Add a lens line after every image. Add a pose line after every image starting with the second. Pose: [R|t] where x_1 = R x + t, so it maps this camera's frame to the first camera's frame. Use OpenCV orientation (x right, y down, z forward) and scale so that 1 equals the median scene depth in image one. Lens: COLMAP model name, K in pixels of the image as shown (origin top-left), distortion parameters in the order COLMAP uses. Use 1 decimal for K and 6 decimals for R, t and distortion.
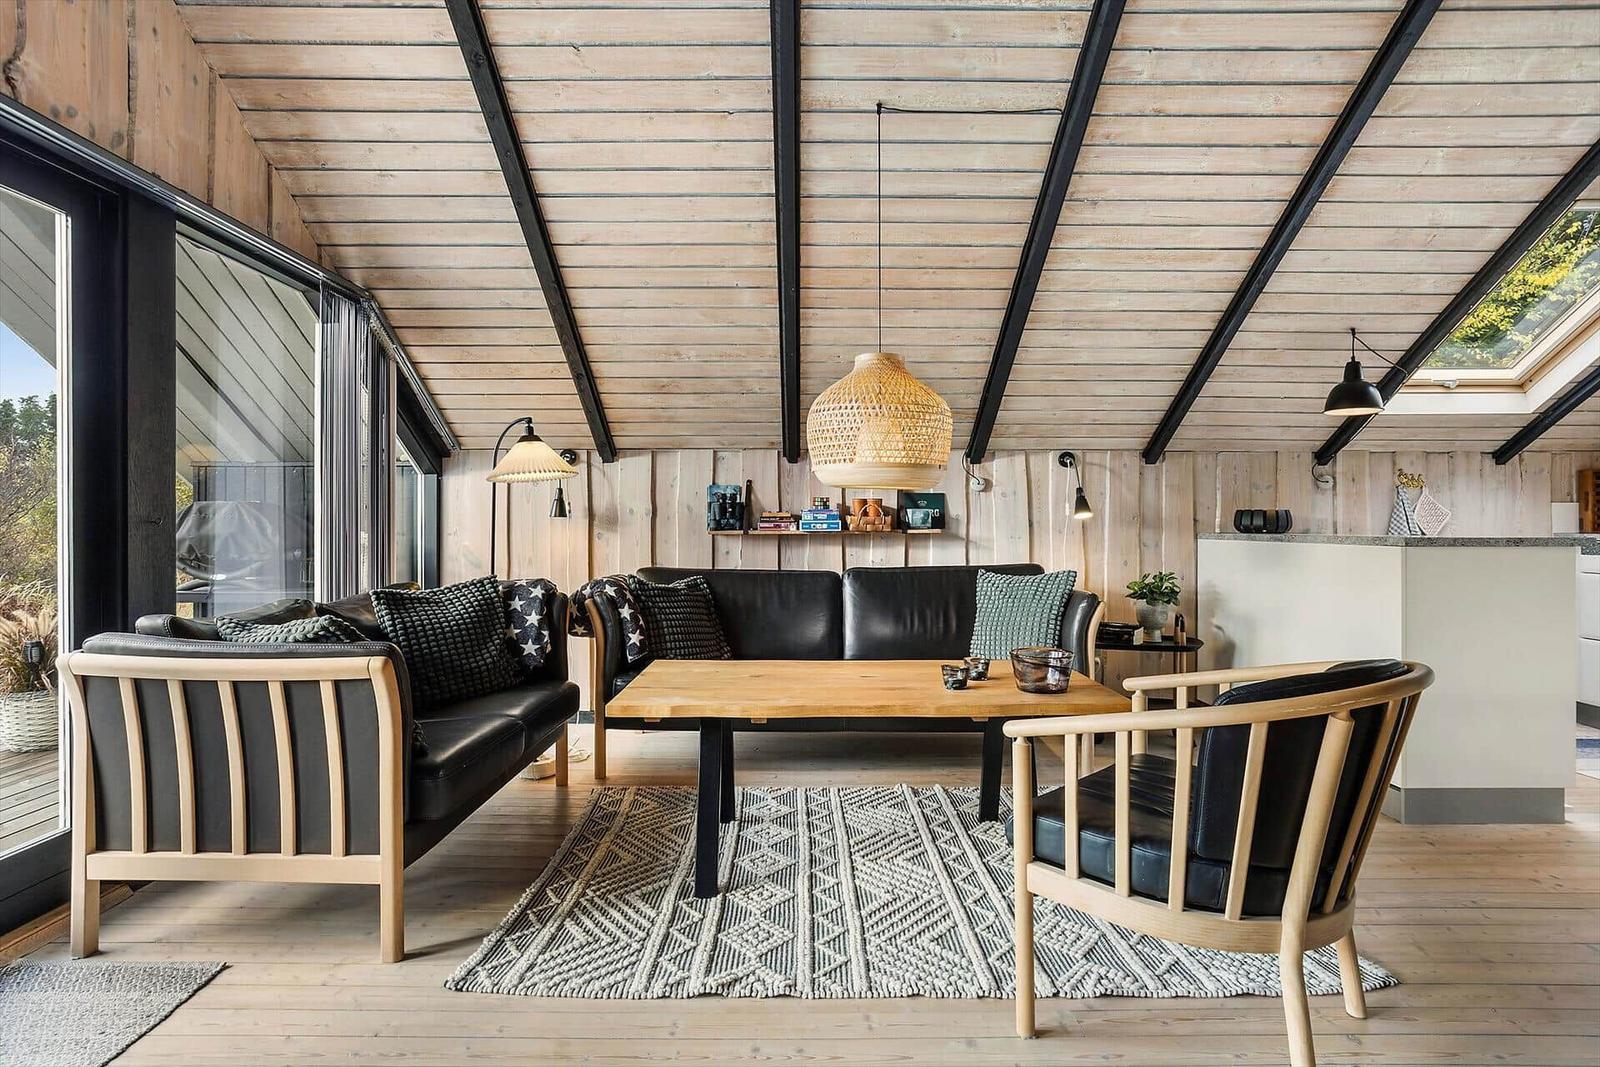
lens RADIAL K [[849.0, 0, 807.2], [0, 849.0, 523.4], [0, 0, 1]] dist [-0.018565, 0.002032]
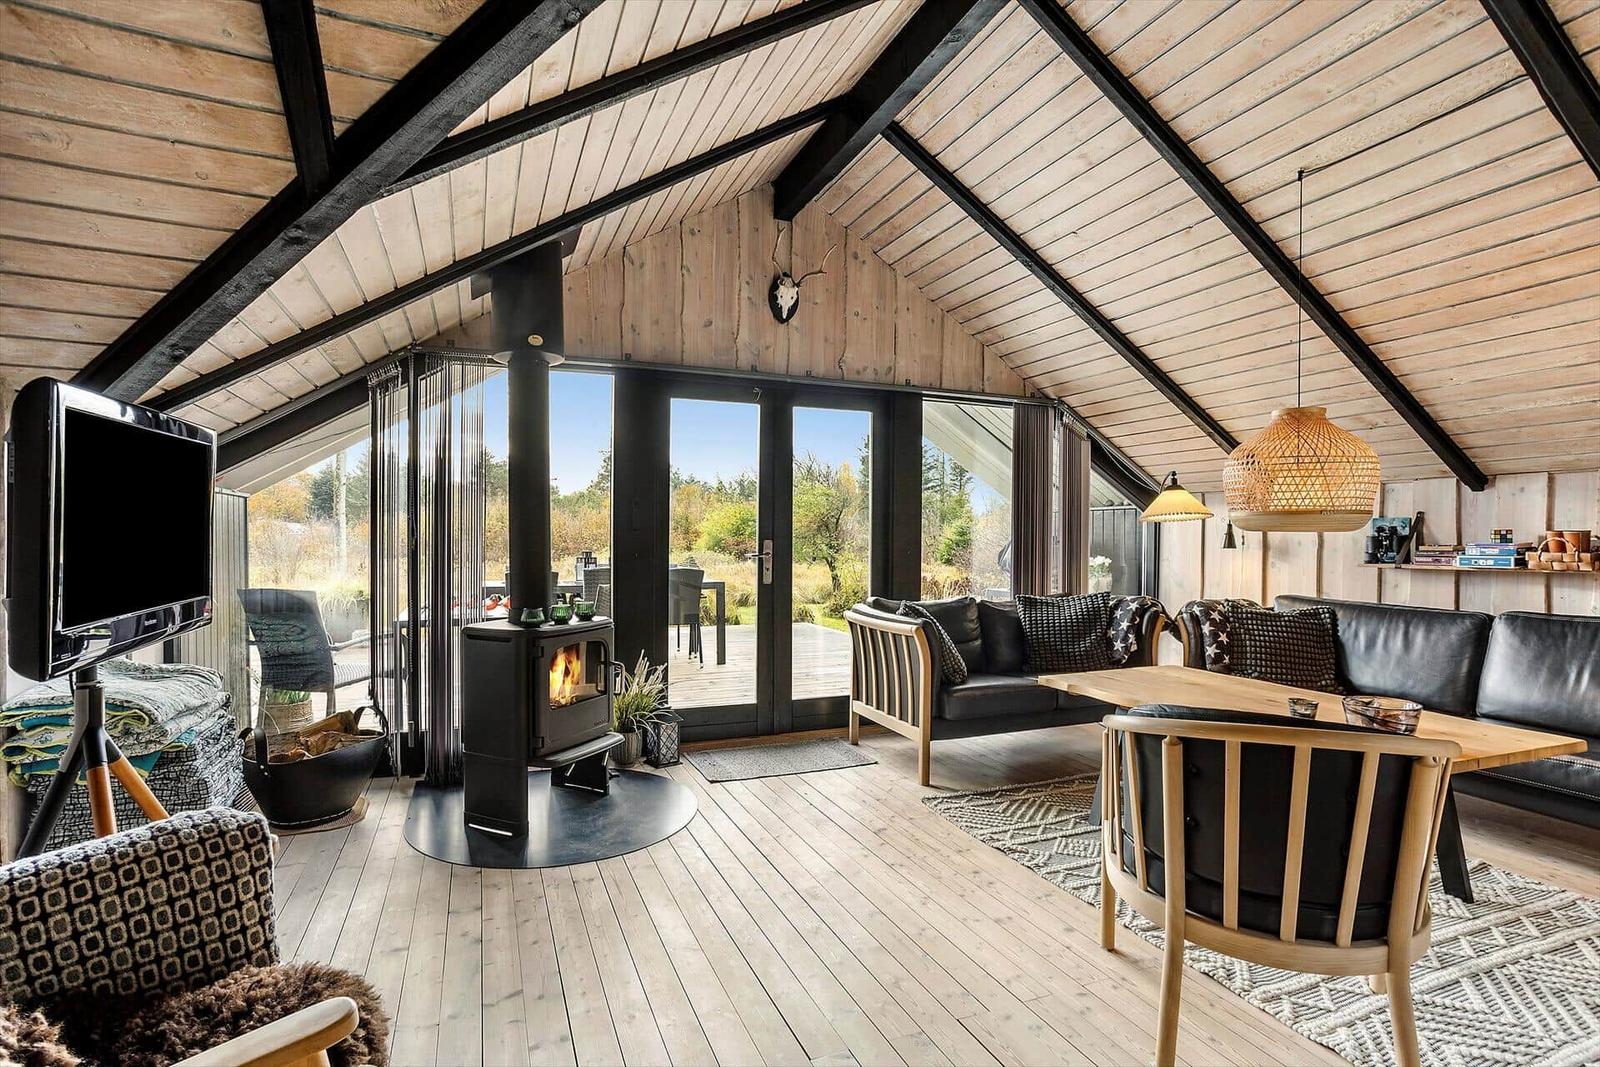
lens RADIAL K [[756.5, 0, 800.2], [0, 756.5, 543.1], [0, 0, 1]] dist [0.001003, 0.001272]
pose [[0.396131, 0.005378, -0.918178, 0.548521], [-0.002408, 0.999985, 0.004819, -0.022217], [0.918191, 0.000302, 0.396138, 0.031080]]
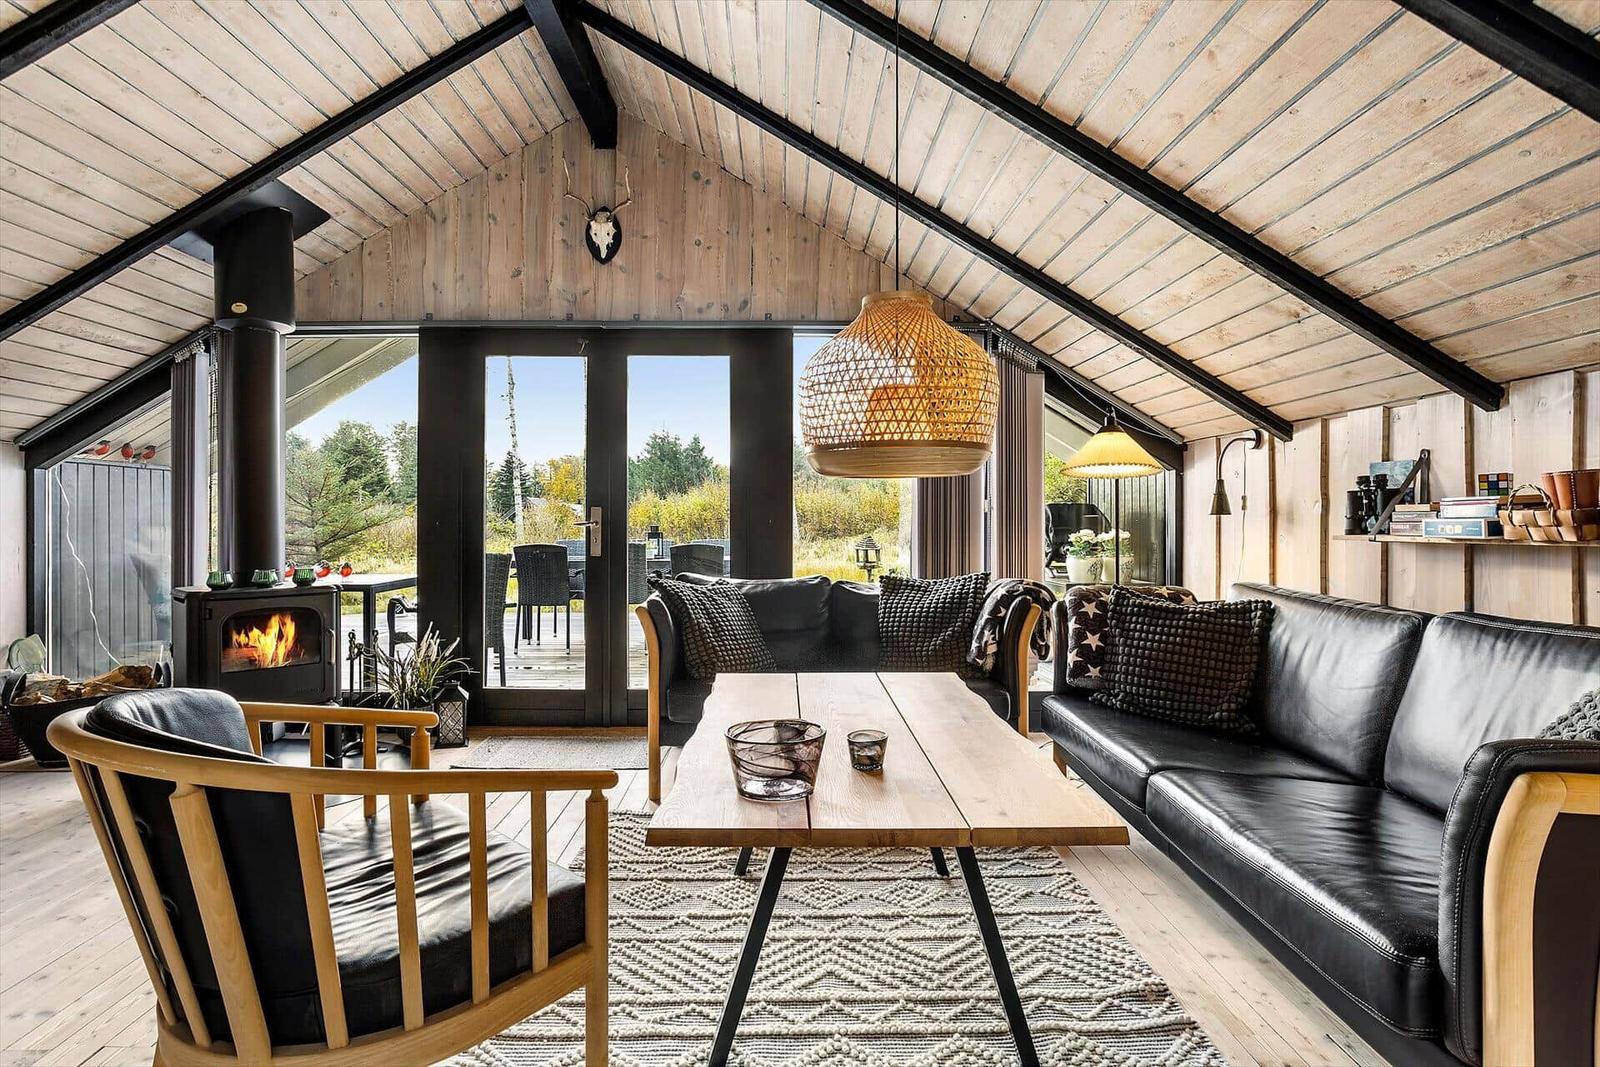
lens RADIAL K [[858.3, 0, 803.5], [0, 858.3, 513.5], [0, 0, 1]] dist [0.003274, 0.000485]
pose [[0.025755, -0.007974, -0.999636, 0.645250], [0.001020, 0.999968, -0.007950, -0.003418], [0.999668, -0.000815, 0.025762, 0.697860]]
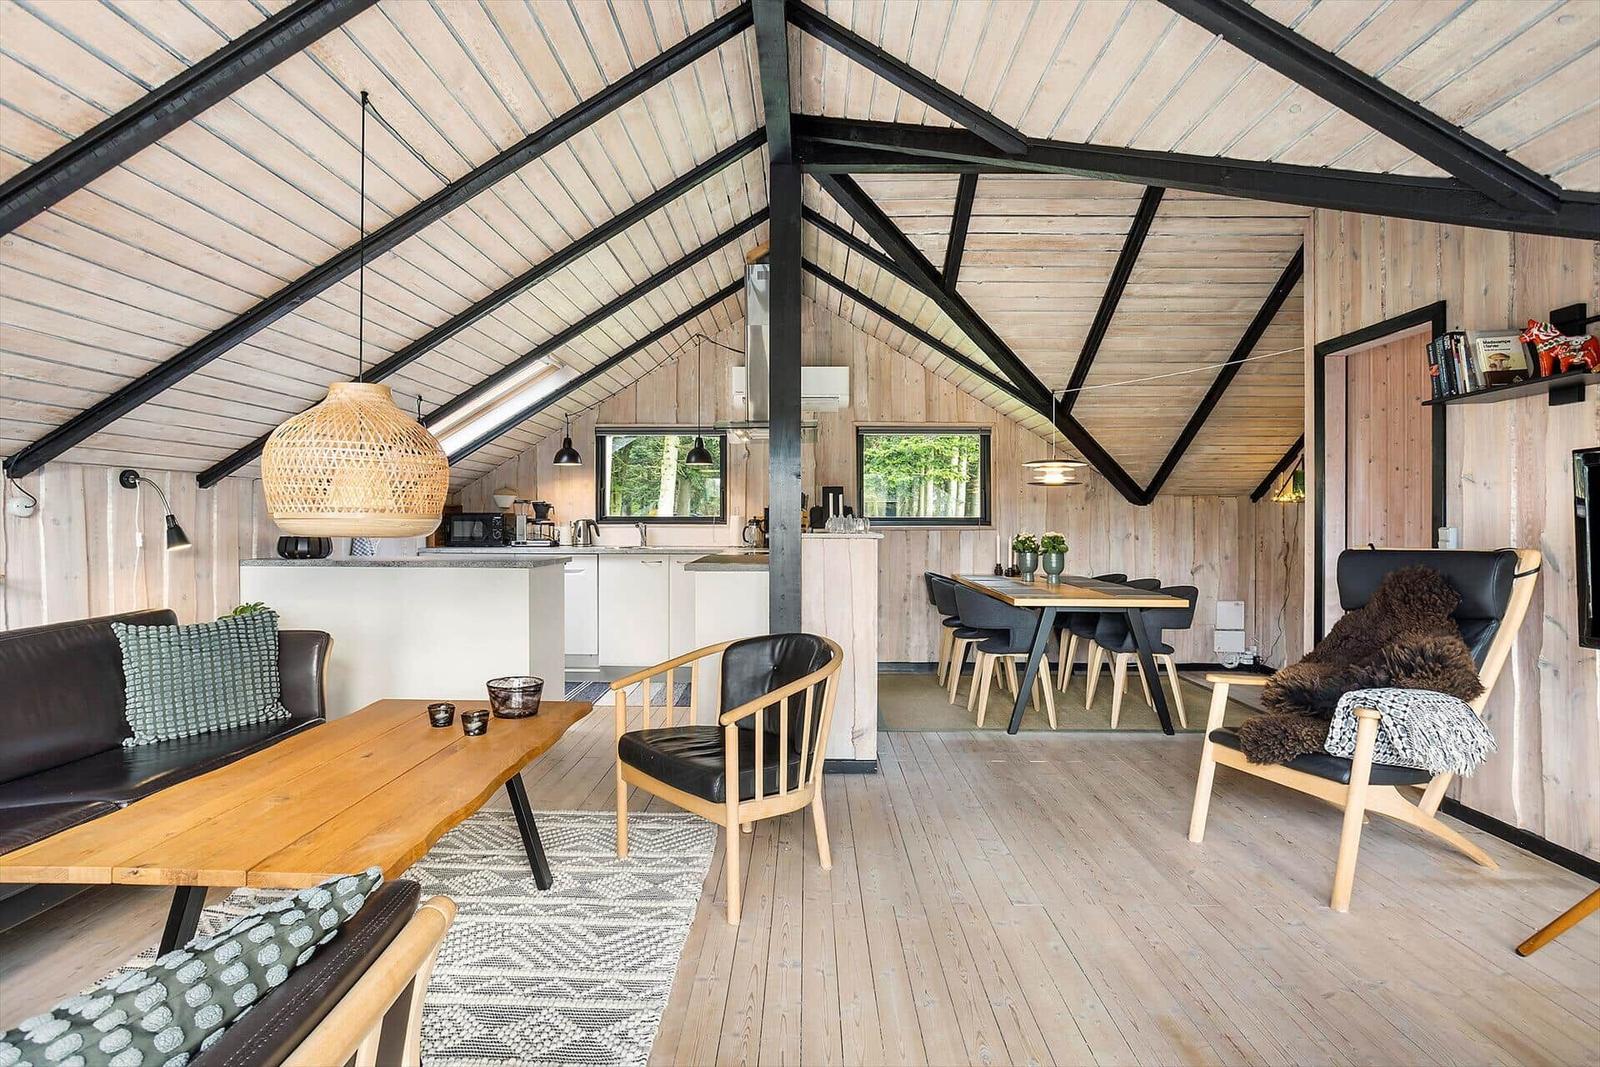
lens RADIAL K [[827.2, 0, 753.5], [0, 827.2, 521.3], [0, 0, 1]] dist [-0.049597, 0.000396]
pose [[0.055316, -0.002421, 0.998466, -0.544647], [-0.000599, 0.999997, 0.002458, -0.044276], [-0.998469, -0.000734, 0.055315, 0.419312]]
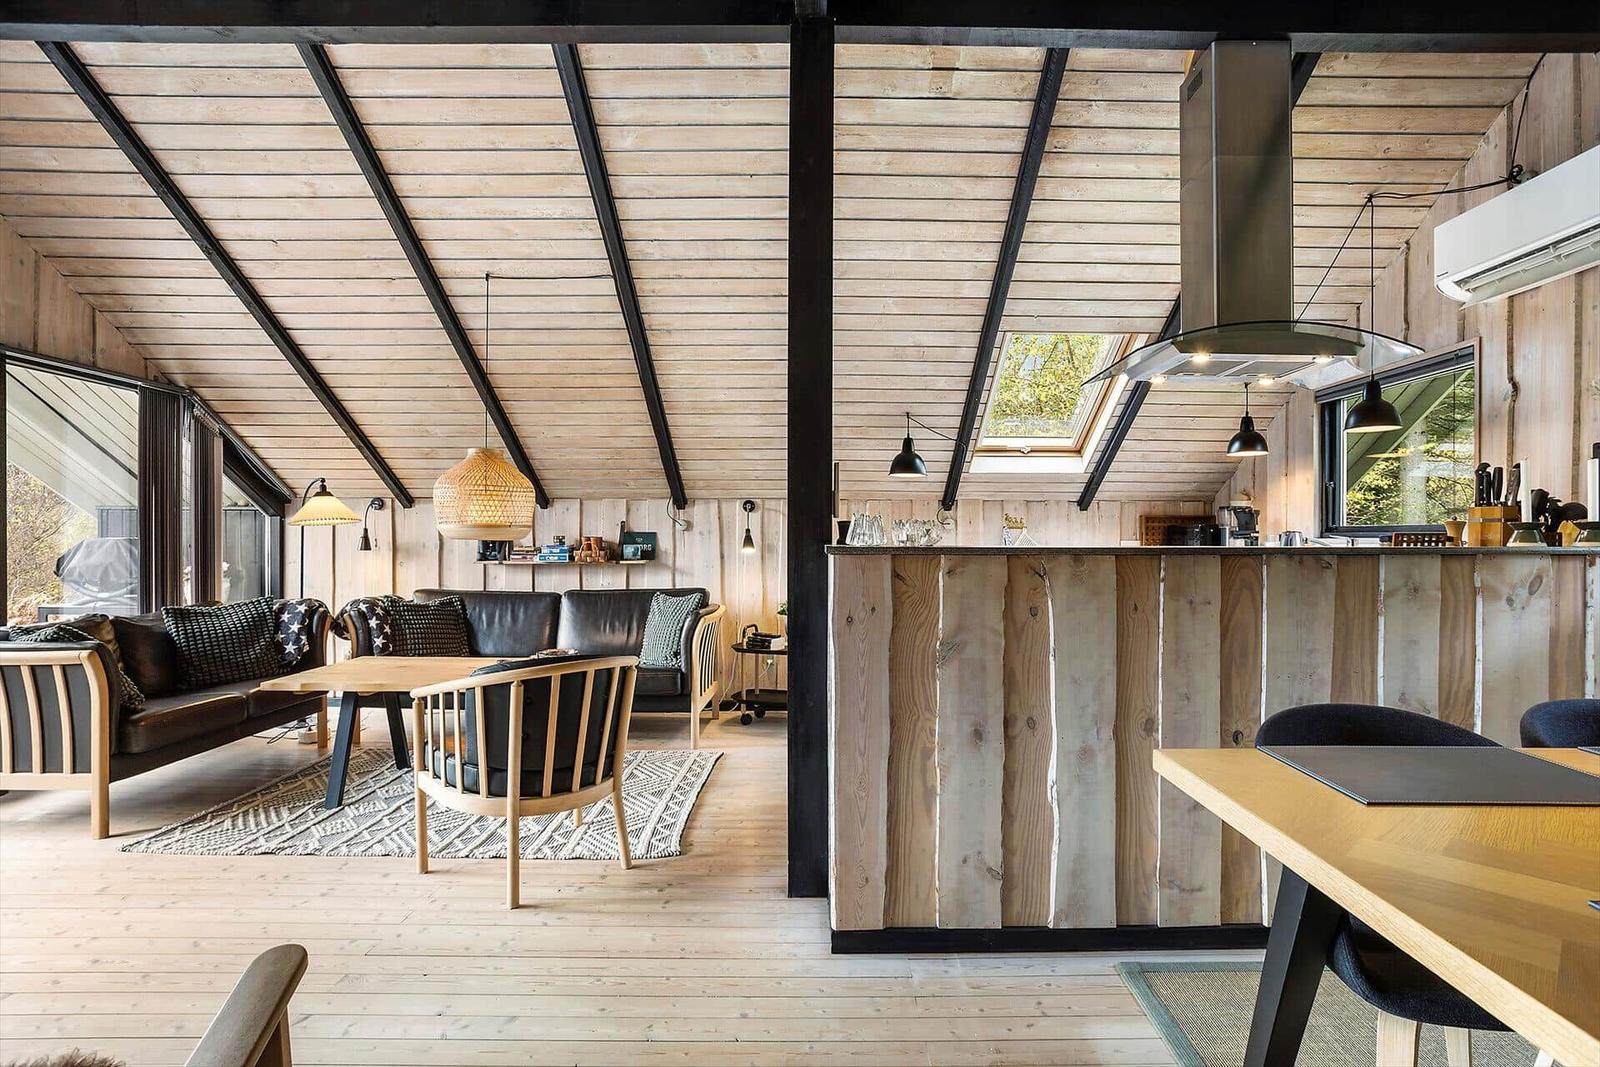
lens RADIAL K [[804.2, 0, 773.2], [0, 804.2, 545.3], [0, 0, 1]] dist [0.002374, 0.001617]
pose [[0.999213, 0.001030, -0.039657, 0.481877], [-0.000675, 0.999960, 0.008959, -0.032883], [0.039664, -0.008925, 0.999173, -0.276482]]
